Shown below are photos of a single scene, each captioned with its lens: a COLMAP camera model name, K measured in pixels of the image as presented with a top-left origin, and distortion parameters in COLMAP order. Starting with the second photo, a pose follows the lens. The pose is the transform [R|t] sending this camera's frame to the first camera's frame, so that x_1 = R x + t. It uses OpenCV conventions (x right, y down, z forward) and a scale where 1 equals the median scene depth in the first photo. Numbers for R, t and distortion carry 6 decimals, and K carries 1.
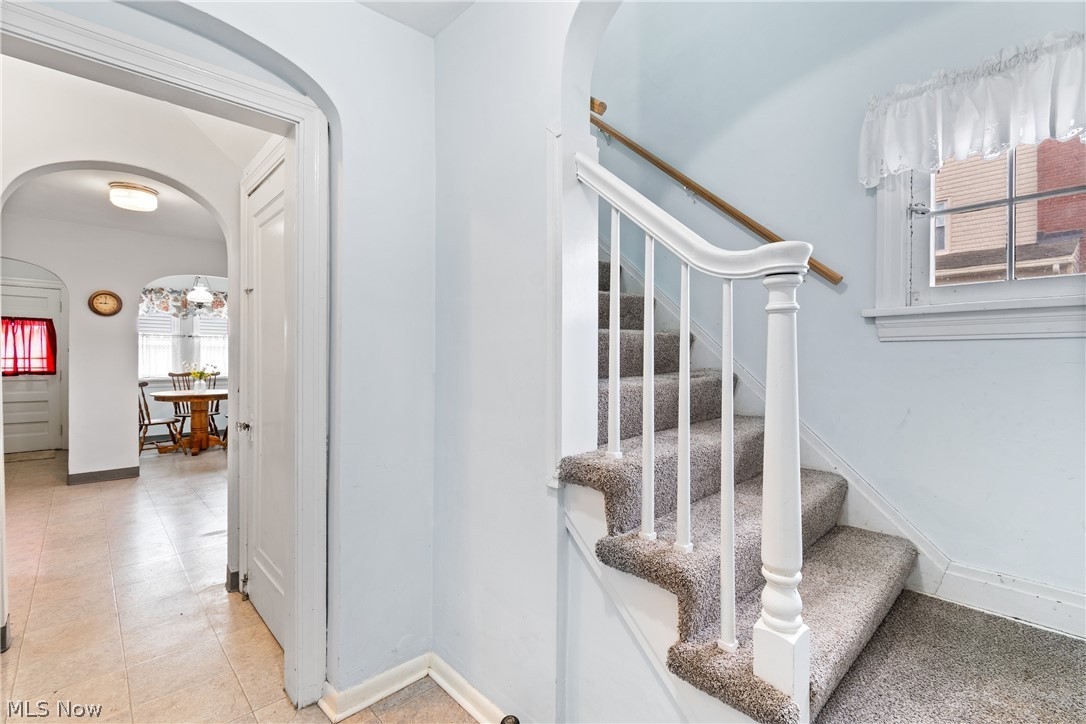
lens RADIAL K [[492.3, 0, 564.2], [0, 492.3, 364.2], [0, 0, 1]] dist [-0.001555, -0.002172]
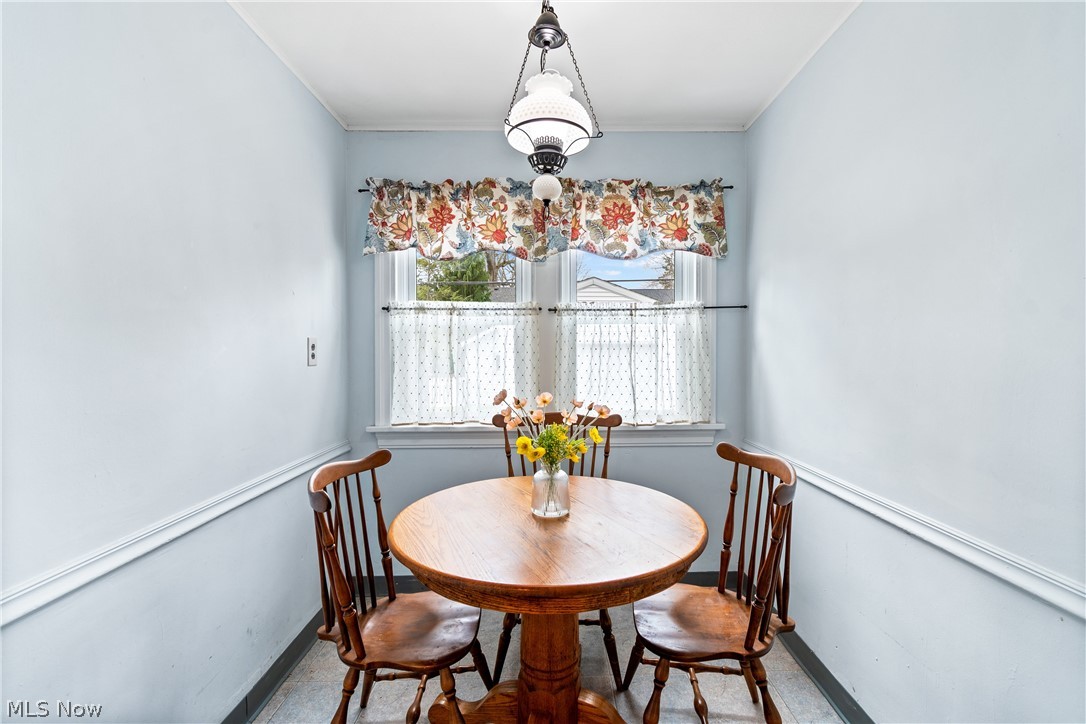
lens RADIAL K [[492.3, 0, 545.3], [0, 492.3, 359.0], [0, 0, 1]] dist [-0.001555, -0.002172]
pose [[0.712896, 0.002540, -0.701266, -0.555653], [-0.004944, 0.999987, -0.001403, -0.021562], [0.701253, 0.004467, 0.712899, 0.802002]]
